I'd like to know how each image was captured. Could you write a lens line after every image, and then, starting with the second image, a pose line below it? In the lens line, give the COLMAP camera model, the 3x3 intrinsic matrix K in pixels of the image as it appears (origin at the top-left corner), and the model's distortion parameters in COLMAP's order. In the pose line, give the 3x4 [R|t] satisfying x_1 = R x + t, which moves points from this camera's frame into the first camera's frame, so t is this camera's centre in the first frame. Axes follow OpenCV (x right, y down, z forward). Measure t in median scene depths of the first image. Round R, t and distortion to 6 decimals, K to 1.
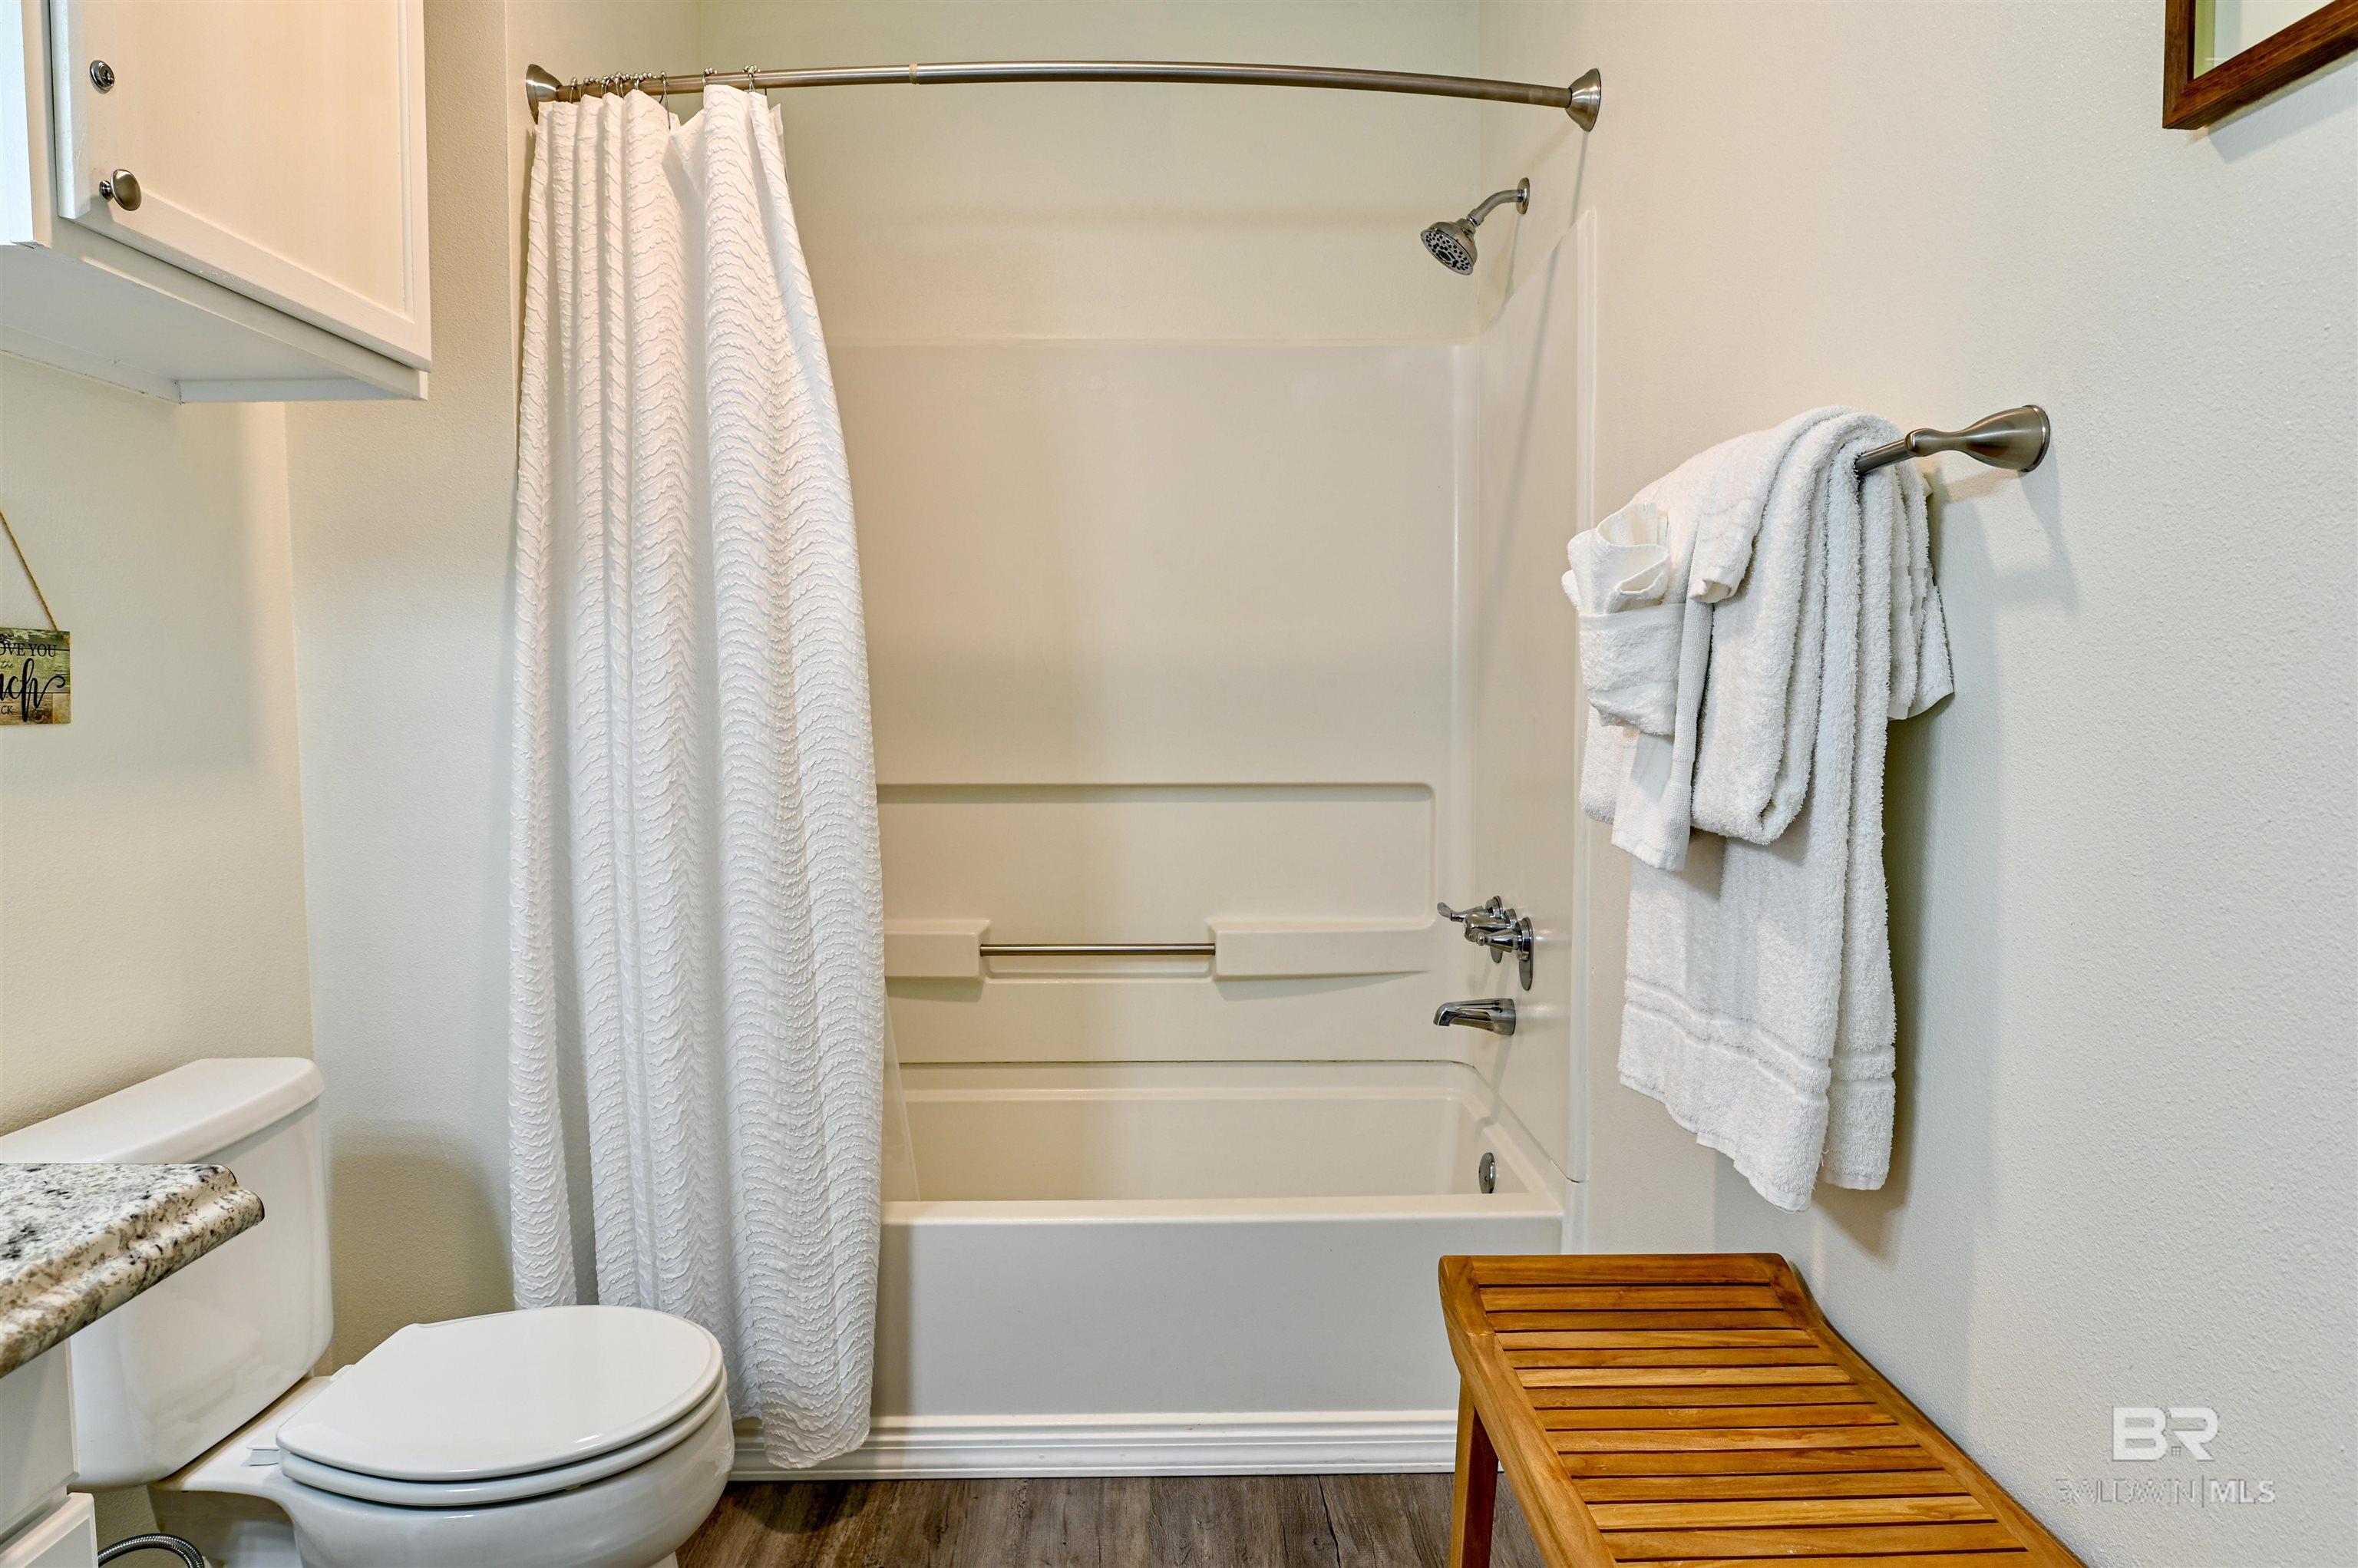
lens RADIAL K [[1430.5, 0, 1184.0], [0, 1430.5, 777.3], [0, 0, 1]] dist [-0.024943, -0.001113]
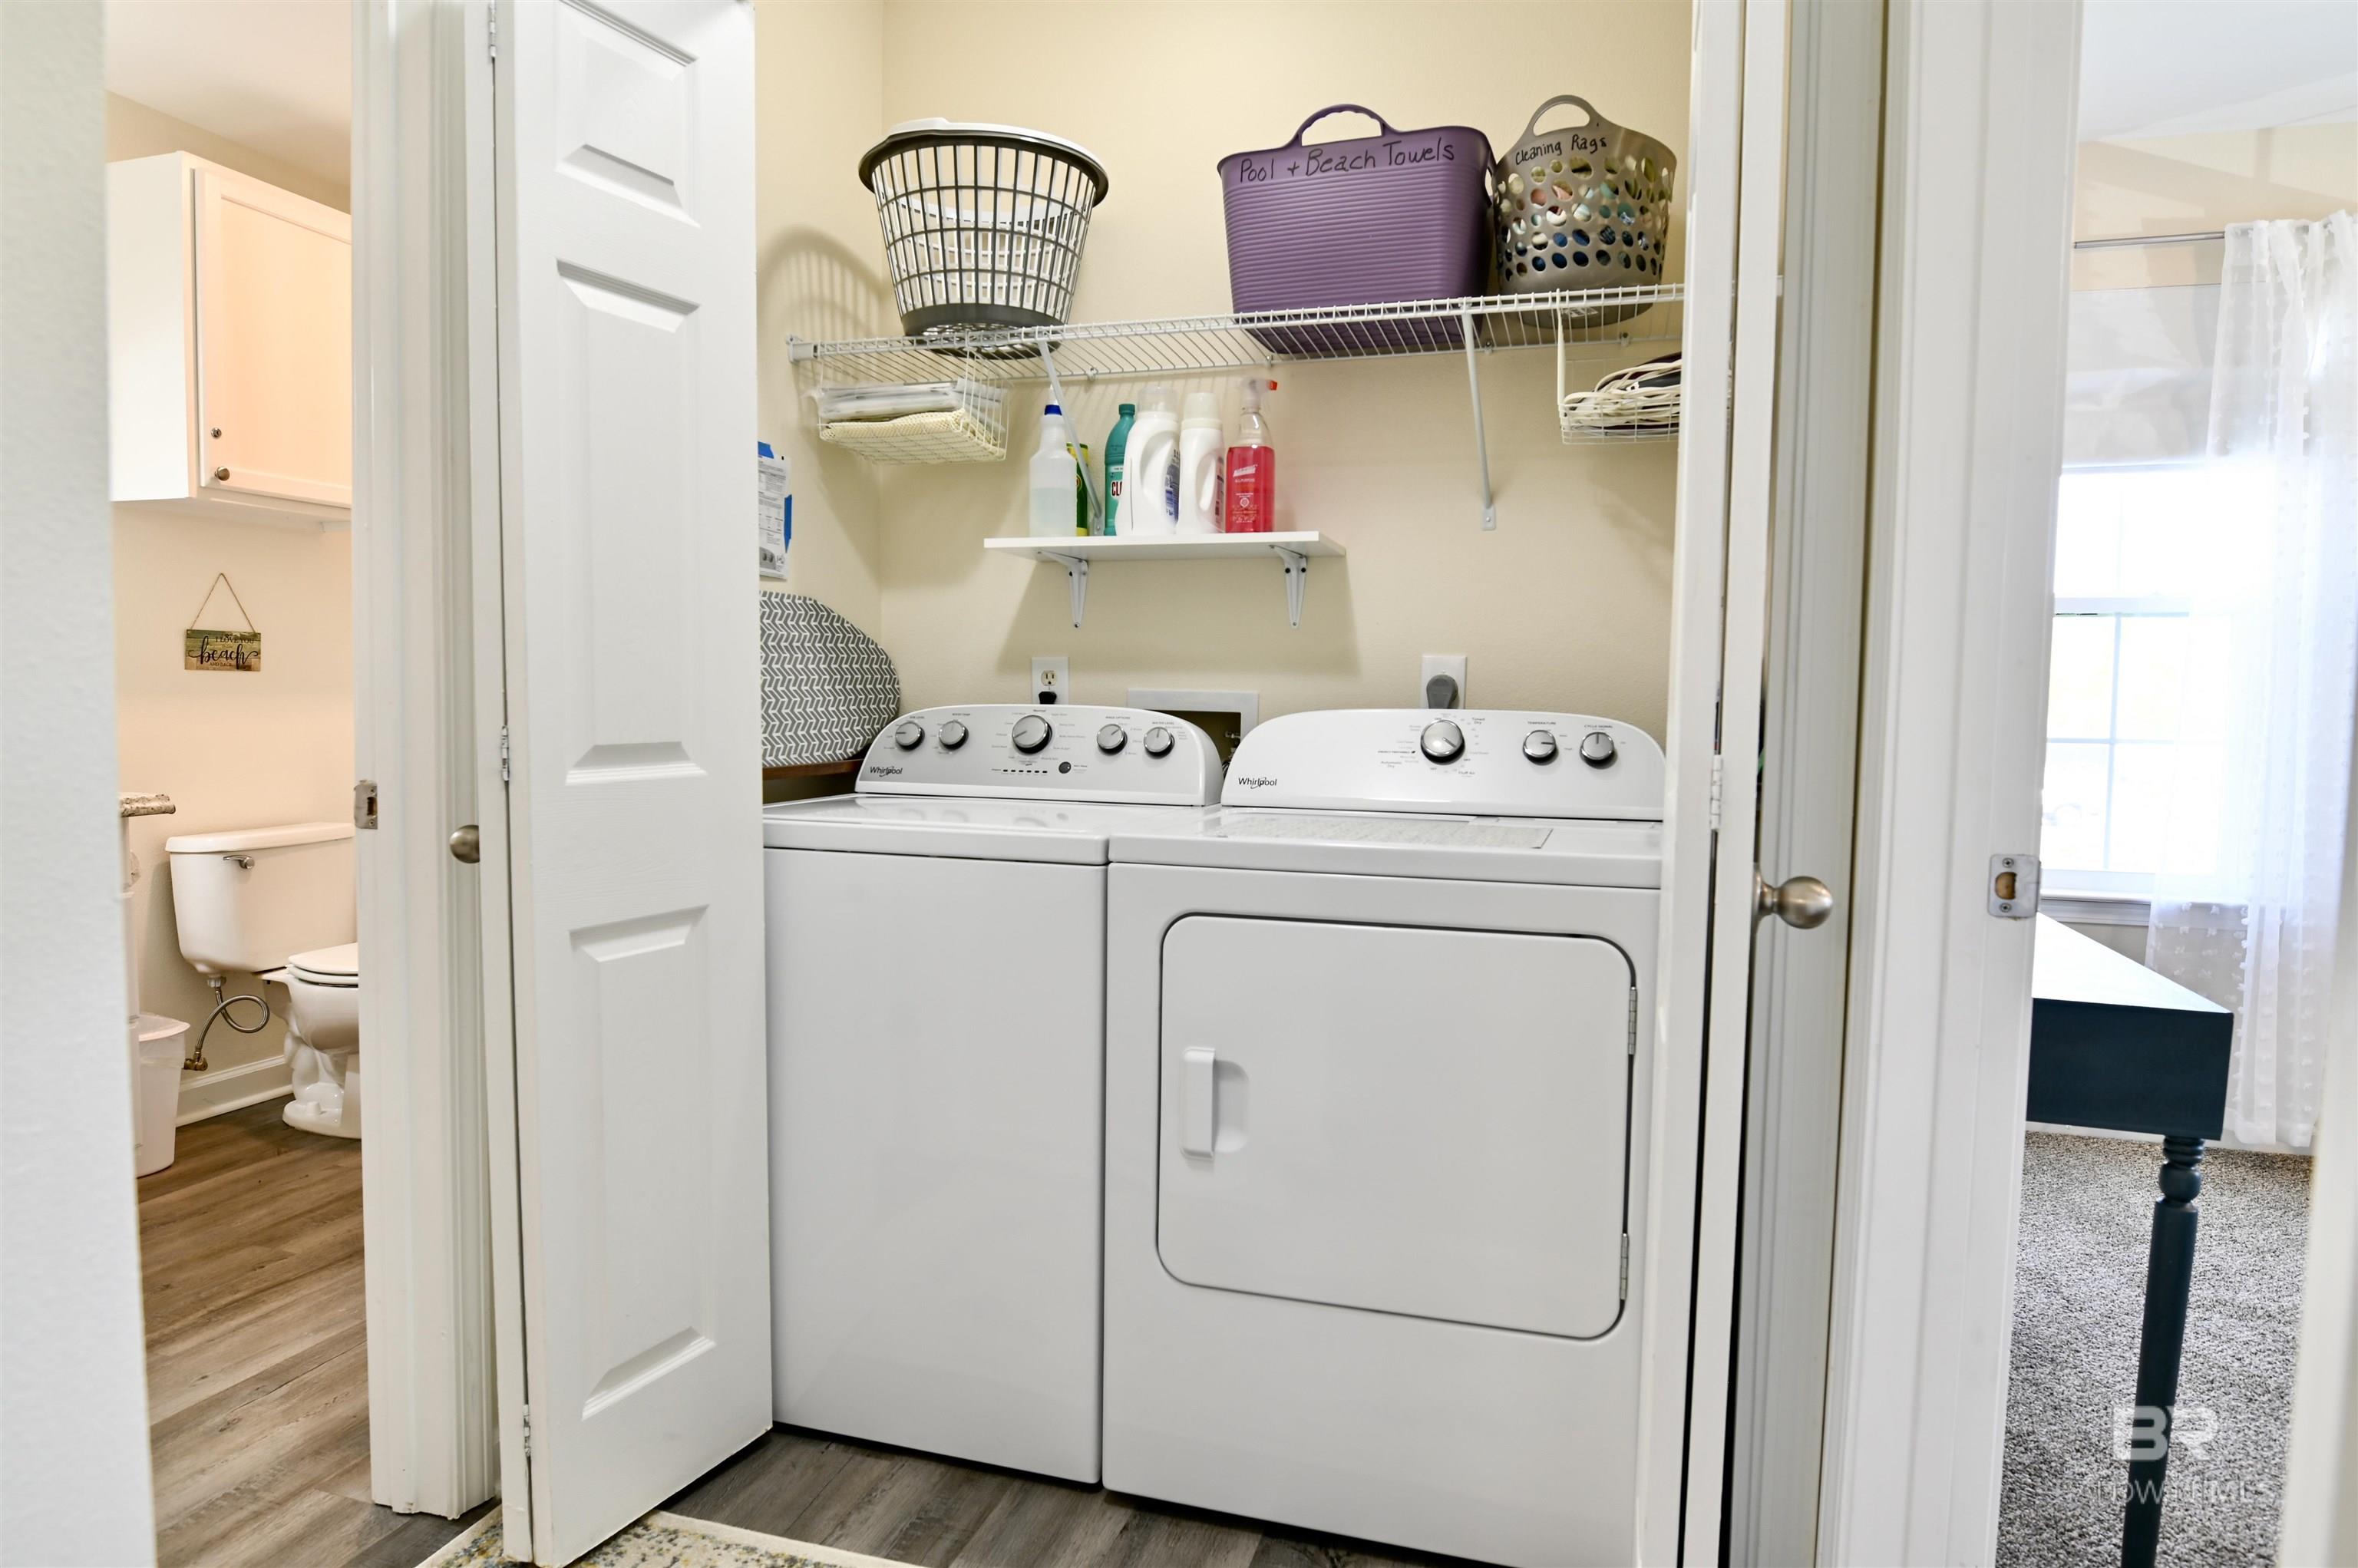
lens RADIAL K [[1358.3, 0, 1169.4], [0, 1358.3, 781.0], [0, 0, 1]] dist [-0.010322, -0.001440]
pose [[0.954285, 0.038367, -0.296424, 1.083886], [-0.038941, 0.999234, 0.003971, 0.062137], [0.296350, 0.007754, 0.955048, -0.582398]]
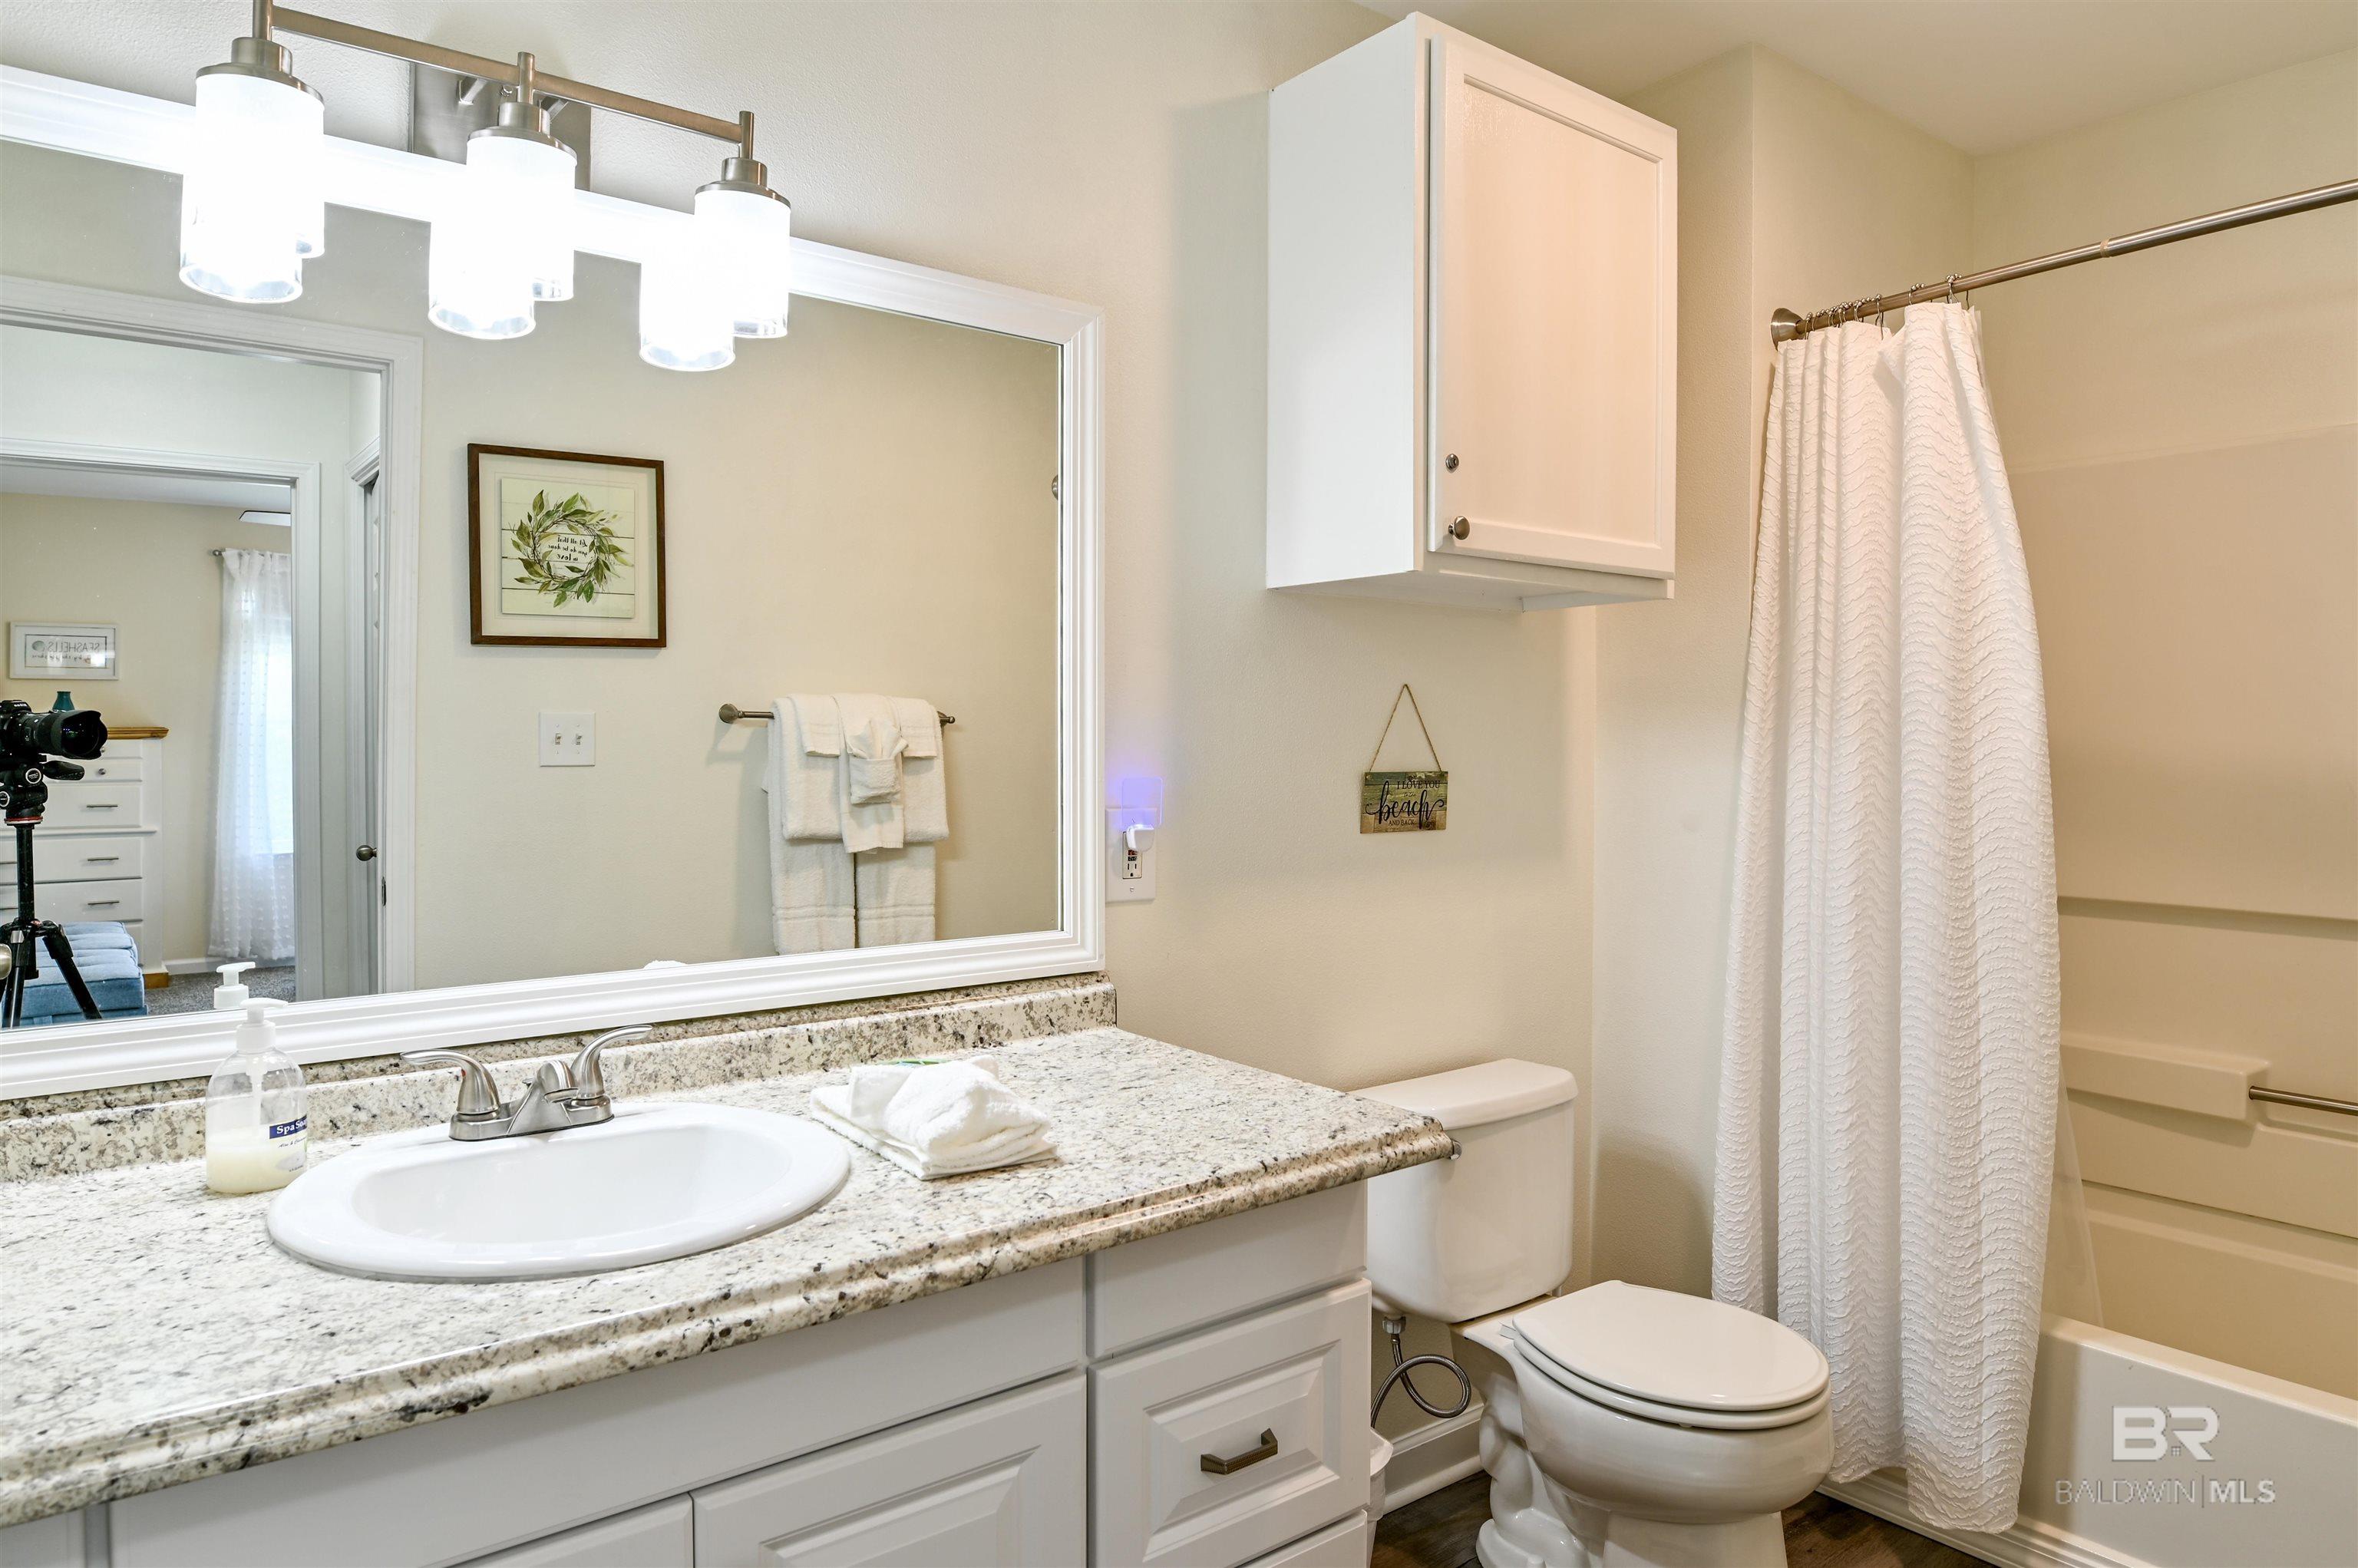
lens RADIAL K [[1430.5, 0, 1184.0], [0, 1430.5, 777.3], [0, 0, 1]] dist [-0.024943, -0.001113]
pose [[0.606644, 0.029485, -0.794427, 0.234463], [-0.057574, 0.998317, -0.006912, -0.054186], [0.792886, 0.049931, 0.607321, -0.160694]]
